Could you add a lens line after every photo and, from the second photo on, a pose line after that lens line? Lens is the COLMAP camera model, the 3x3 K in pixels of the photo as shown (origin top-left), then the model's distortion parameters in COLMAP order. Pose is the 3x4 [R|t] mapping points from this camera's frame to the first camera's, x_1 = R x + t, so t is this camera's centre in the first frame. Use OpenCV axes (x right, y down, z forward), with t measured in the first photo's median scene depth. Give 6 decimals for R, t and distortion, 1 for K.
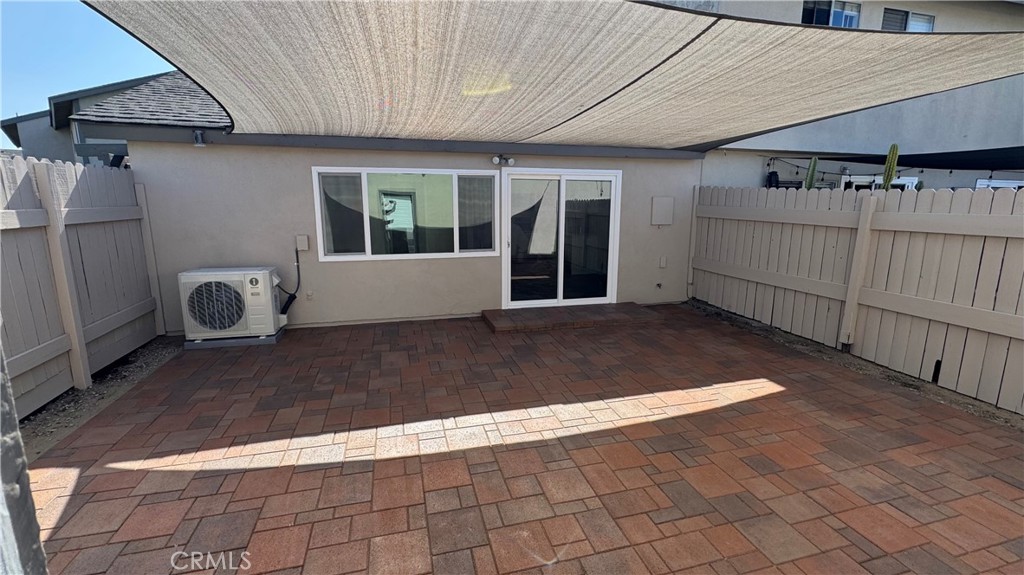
lens RADIAL K [[445.2, 0, 512.0], [0, 445.2, 287.5], [0, 0, 1]] dist [-0.001396, -0.000177]
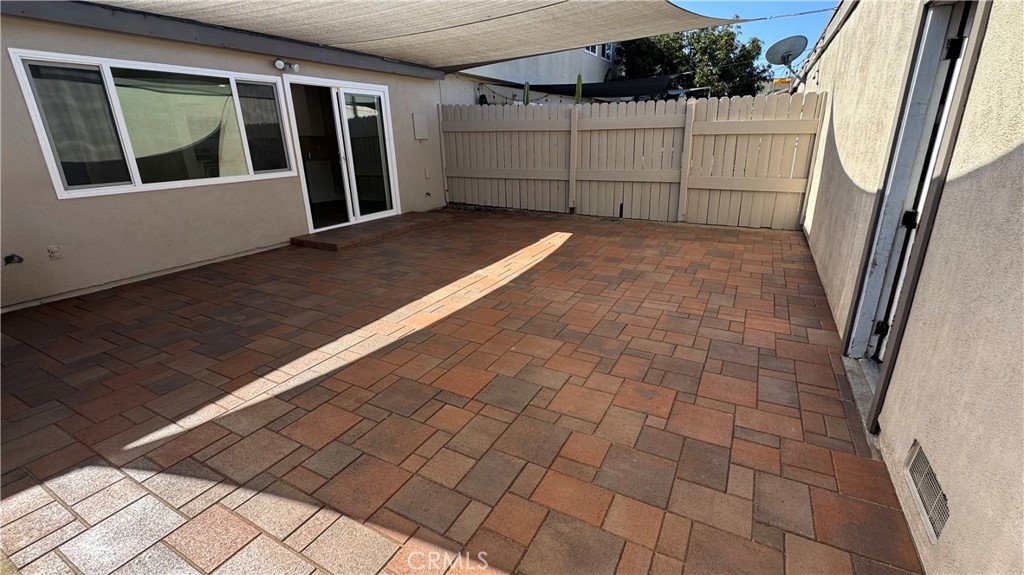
lens RADIAL K [[451.0, 0, 513.0], [0, 451.0, 285.5], [0, 0, 1]] dist [-0.001718, 0.000165]
pose [[0.686717, -0.245748, 0.684126, -0.553297], [0.162288, 0.969199, 0.185248, 0.065474], [-0.708578, -0.016187, 0.705447, 0.028928]]
